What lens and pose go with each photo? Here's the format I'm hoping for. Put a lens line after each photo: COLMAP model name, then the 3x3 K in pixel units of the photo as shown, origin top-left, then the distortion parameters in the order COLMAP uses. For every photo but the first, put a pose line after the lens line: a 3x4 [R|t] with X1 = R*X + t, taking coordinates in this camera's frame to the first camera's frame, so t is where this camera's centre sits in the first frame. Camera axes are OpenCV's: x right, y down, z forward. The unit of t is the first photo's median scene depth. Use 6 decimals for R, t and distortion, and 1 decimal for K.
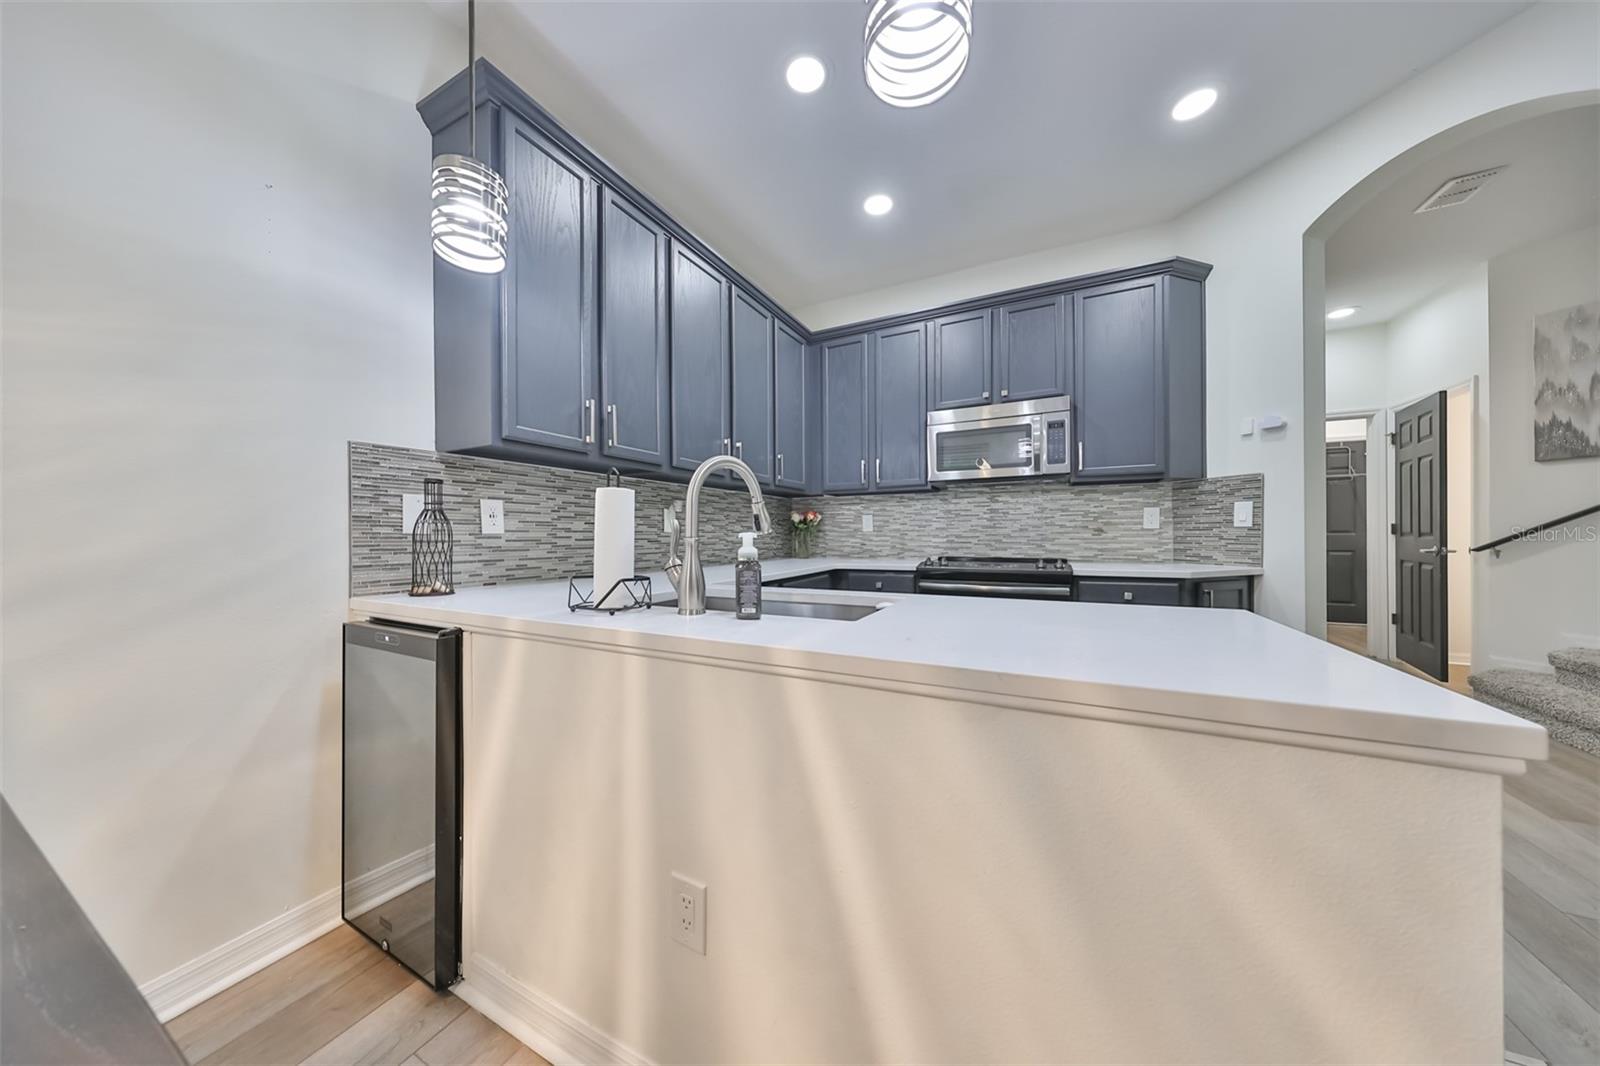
lens RADIAL K [[492.3, 0, 805.8], [0, 492.3, 540.3], [0, 0, 1]] dist [0.001020, 0.000087]
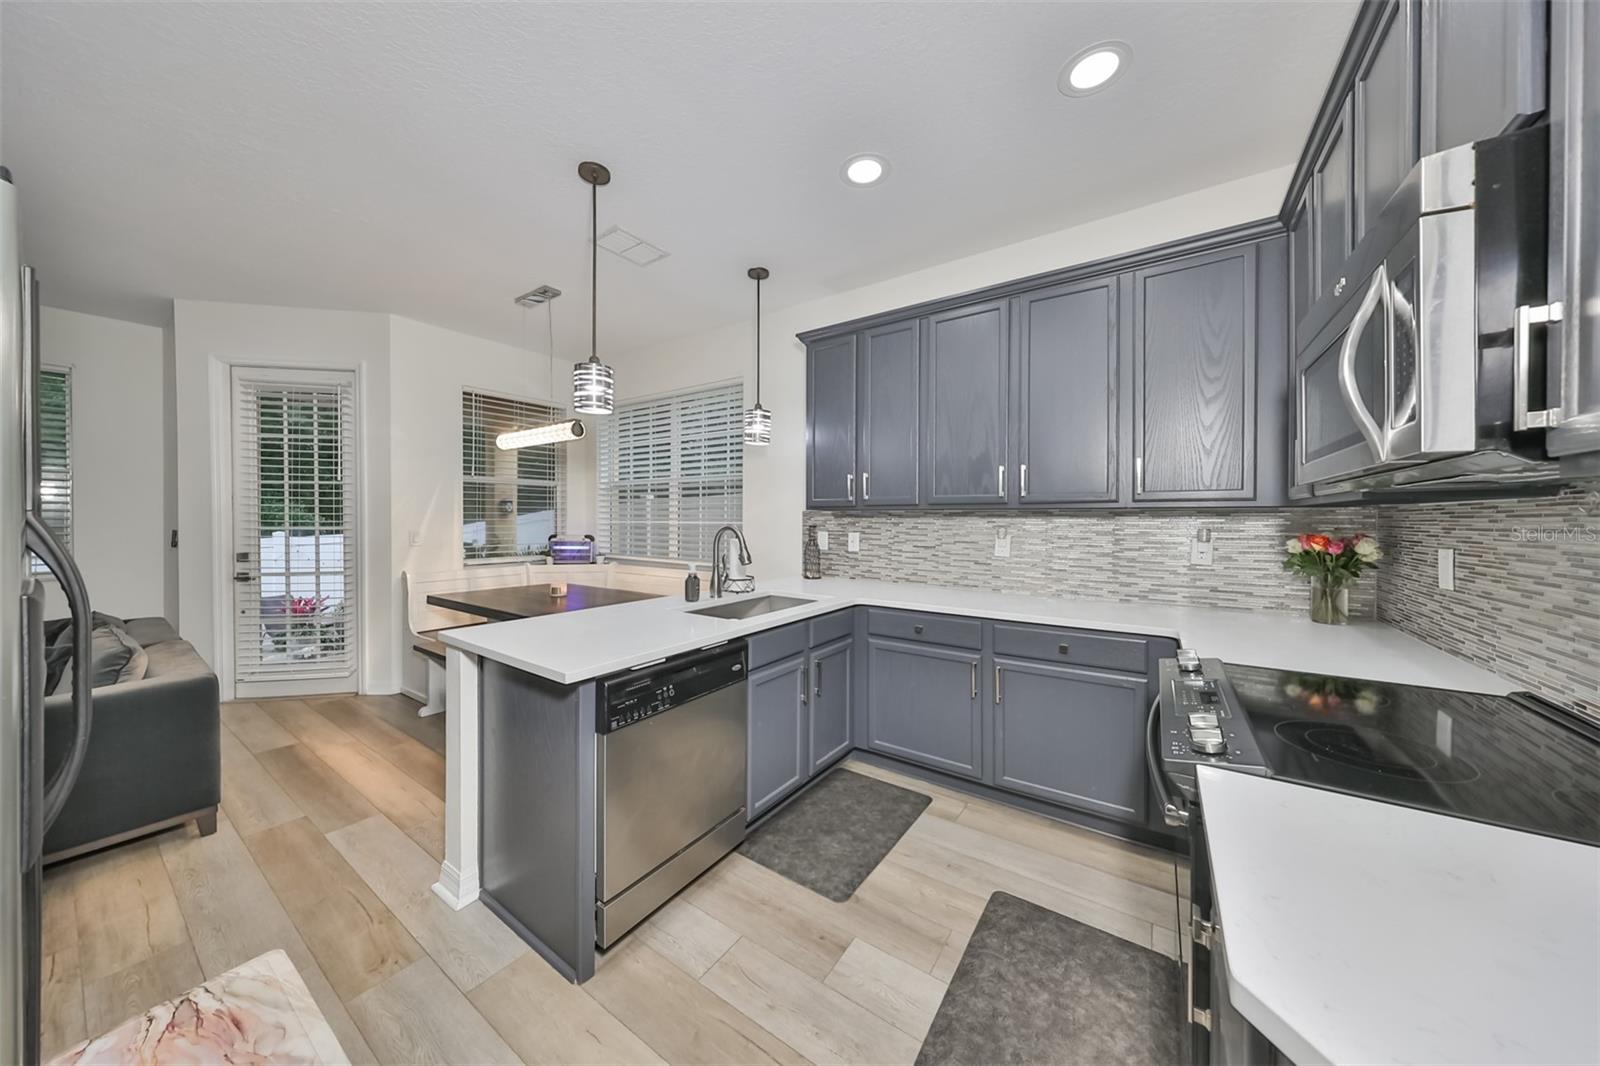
lens RADIAL K [[516.1, 0, 825.6], [0, 516.1, 523.0], [0, 0, 1]] dist [0.000391, -0.004148]
pose [[-0.105385, 0.017988, -0.994269, 0.752072], [-0.015170, 0.999691, 0.019694, -0.091029], [0.994316, 0.017159, -0.105080, 0.646150]]
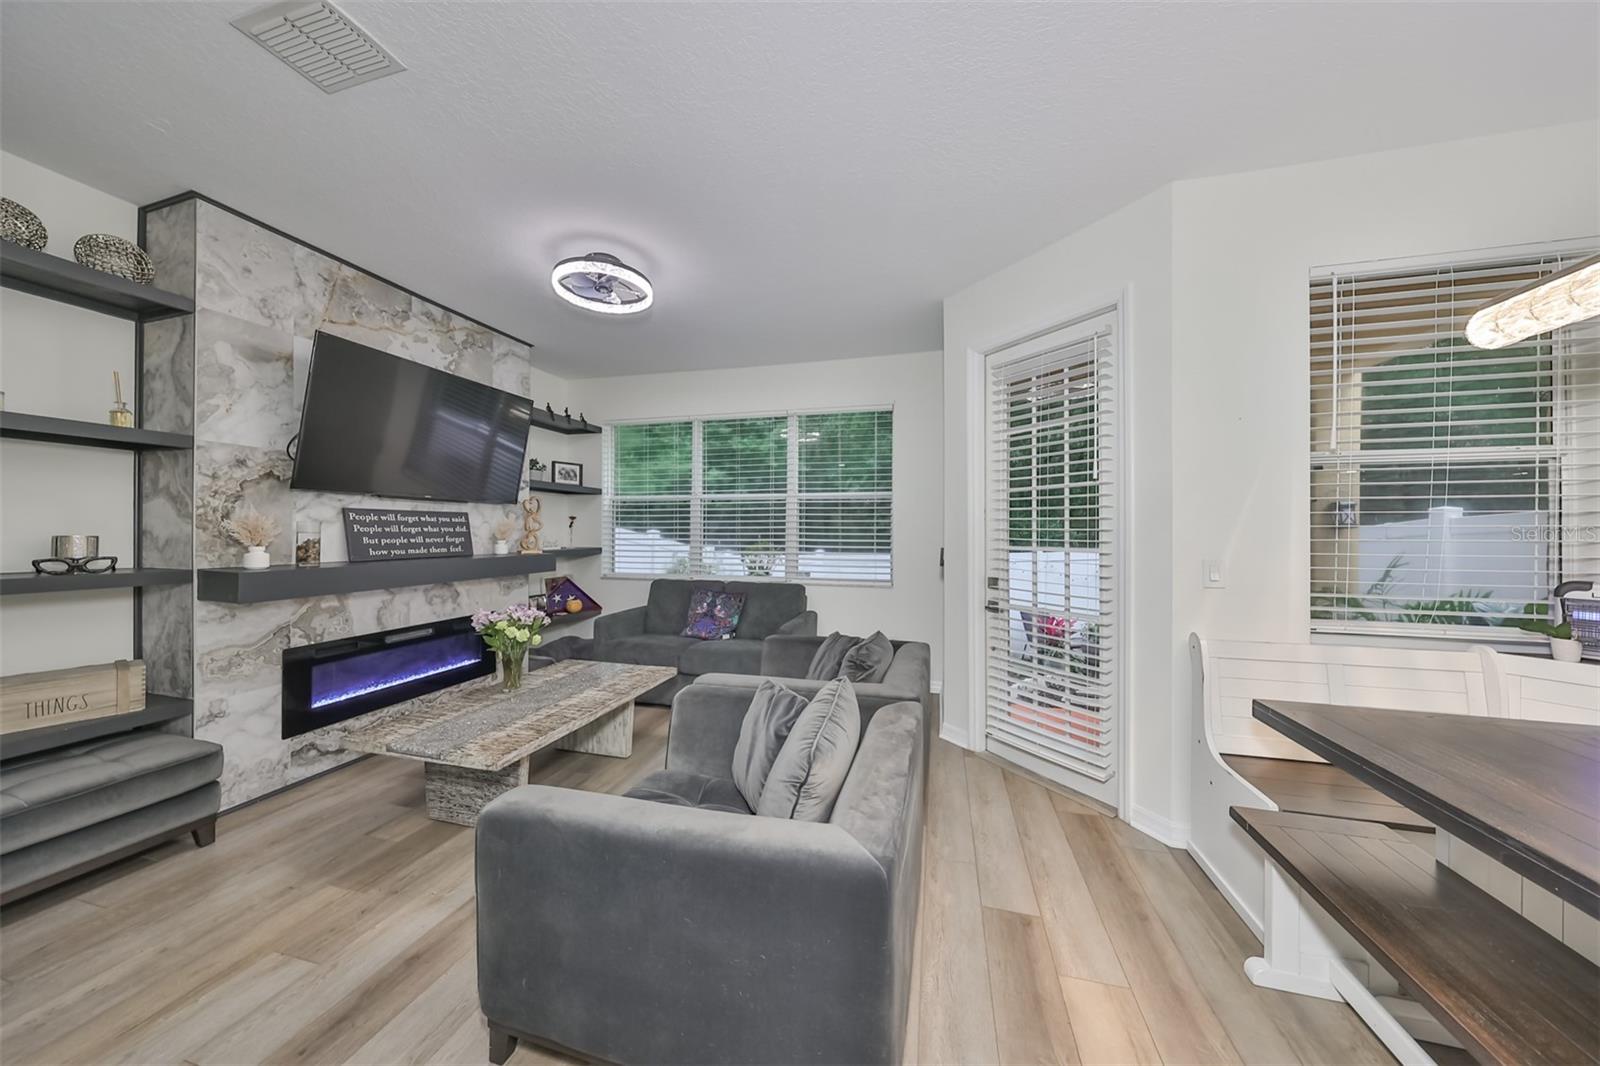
lens RADIAL K [[499.5, 0, 816.9], [0, 499.5, 529.4], [0, 0, 1]] dist [-0.000766, -0.000070]
pose [[-0.975708, 0.004401, -0.219029, 0.291266], [0.002197, 0.999945, 0.010303, -0.082196], [0.219062, 0.009571, -0.975664, 0.082578]]
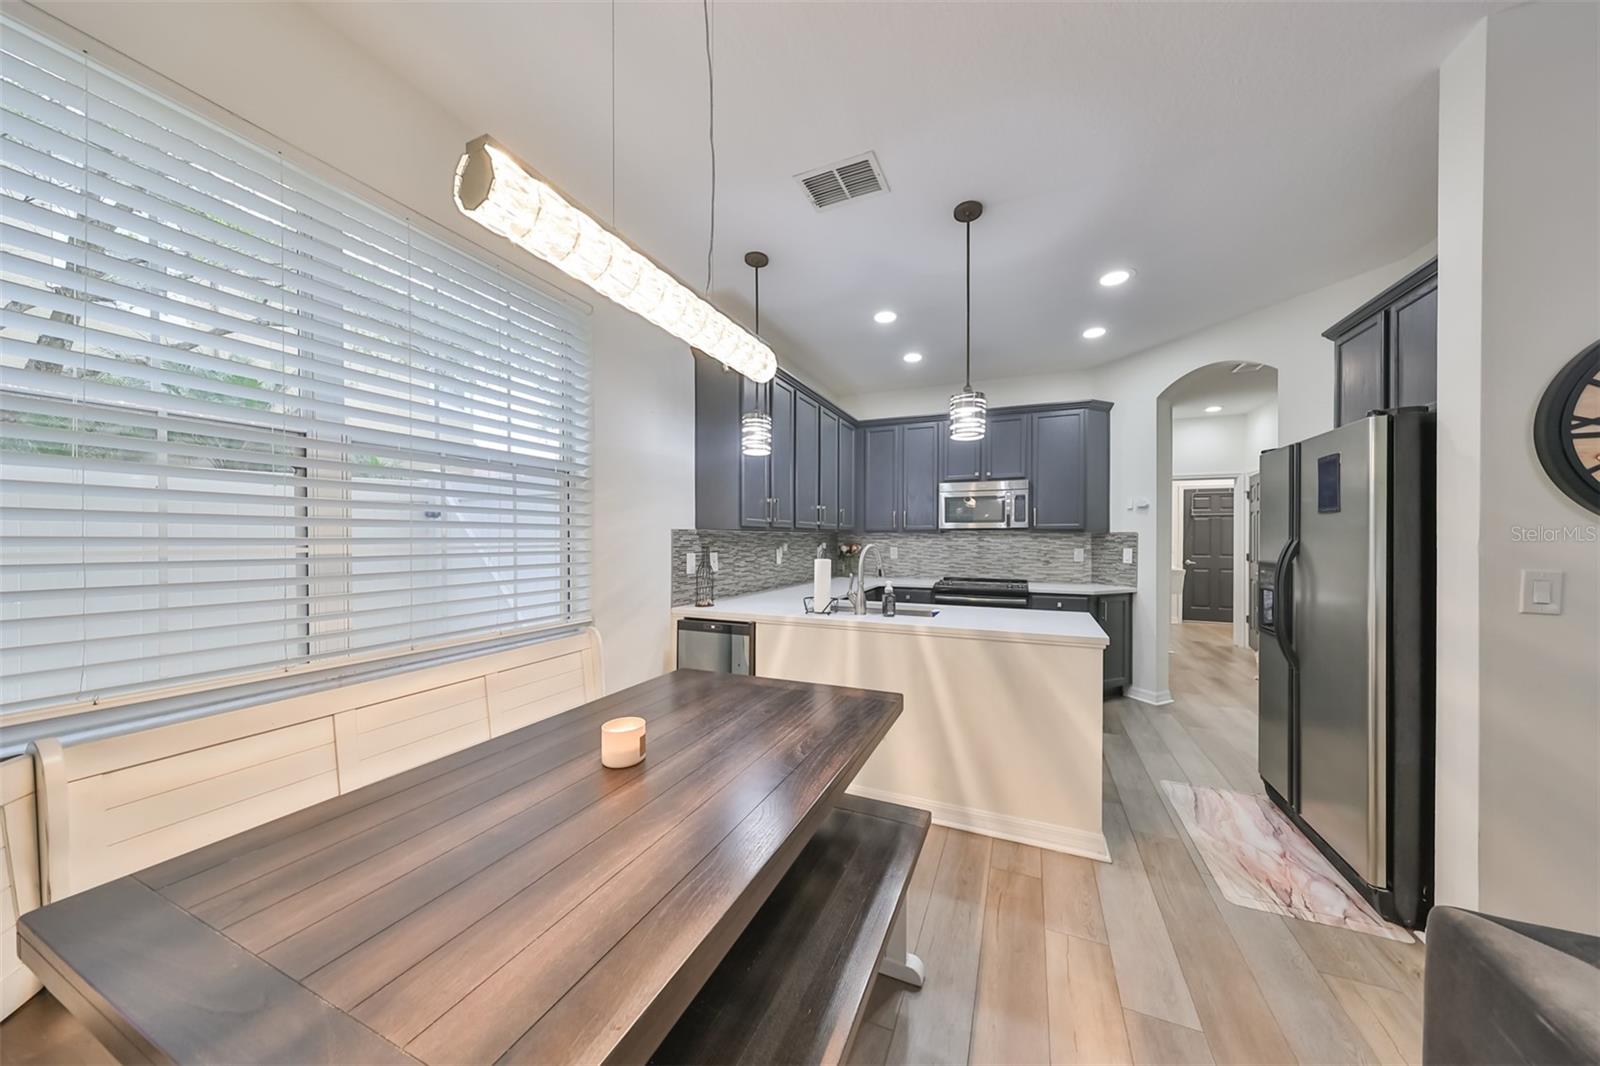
lens RADIAL K [[495.7, 0, 829.1], [0, 495.7, 541.0], [0, 0, 1]] dist [0.000396, -0.000003]
pose [[0.996638, 0.010558, 0.081248, -0.215483], [-0.009943, 0.999919, -0.007977, -0.067766], [-0.081326, 0.007143, 0.996662, -0.498336]]
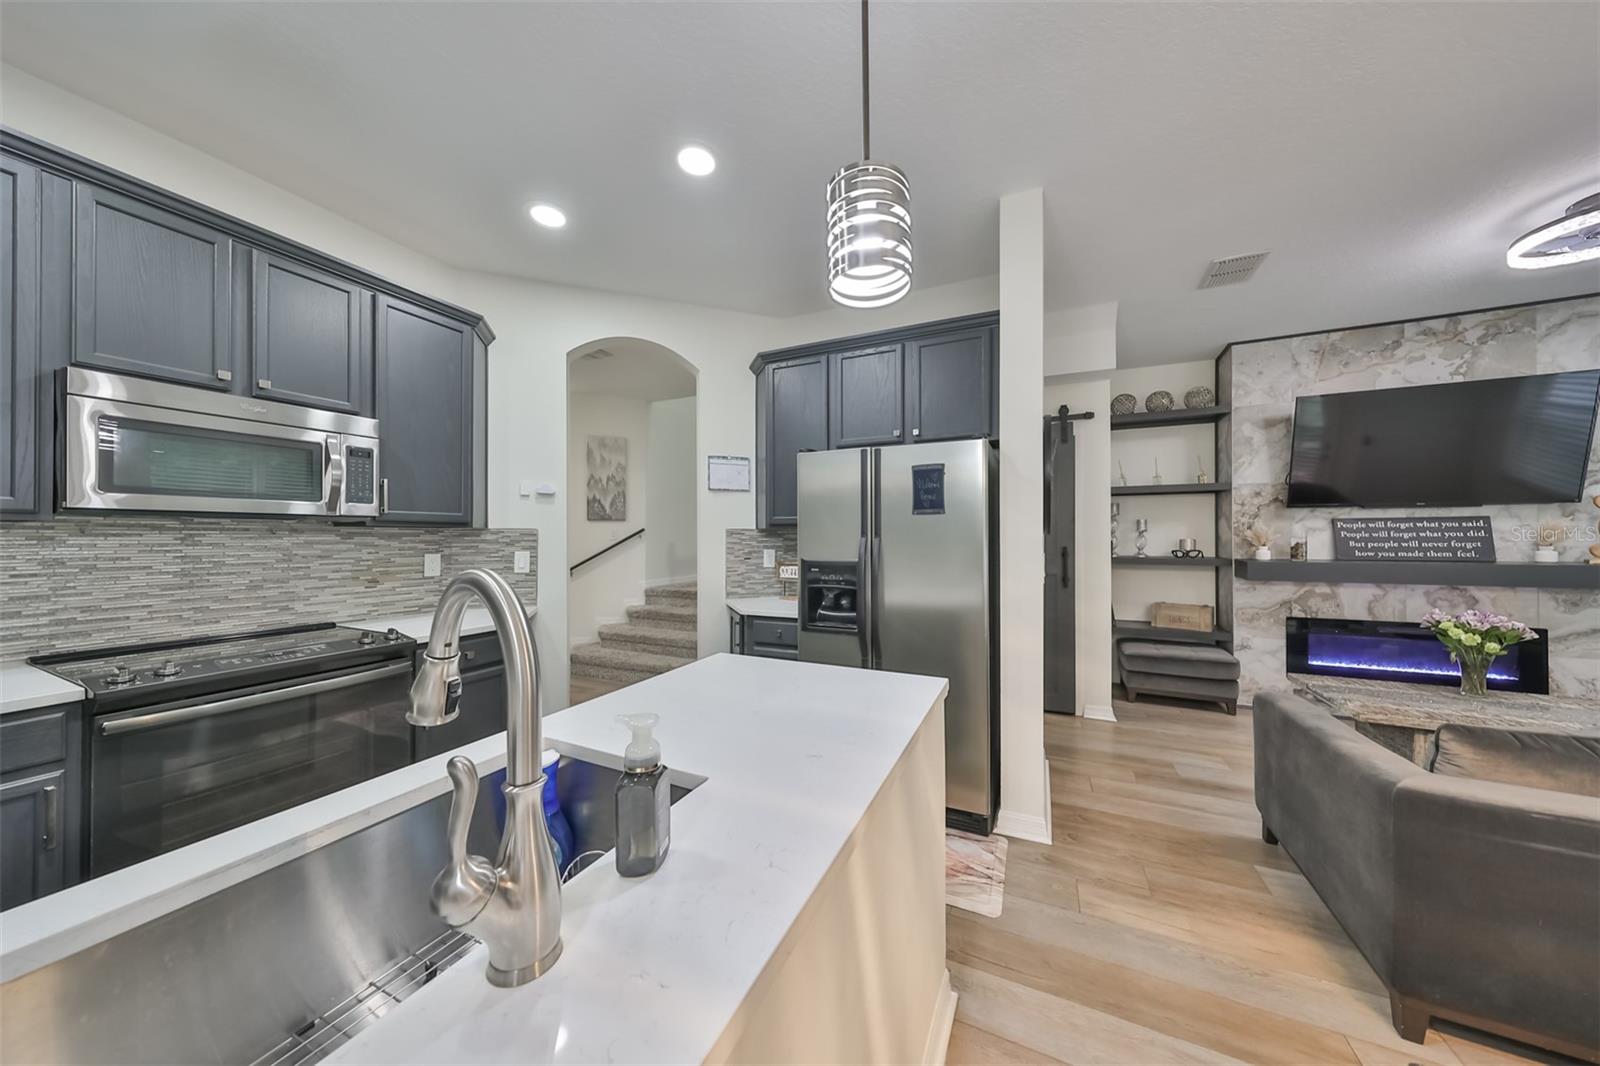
lens RADIAL K [[494.0, 0, 803.5], [0, 494.0, 536.2], [0, 0, 1]] dist [0.003010, -0.000007]
pose [[-0.010206, 0.011274, 0.999884, -0.252828], [0.014918, 0.999827, -0.011121, -0.077436], [-0.999837, 0.014803, -0.010373, 0.288503]]
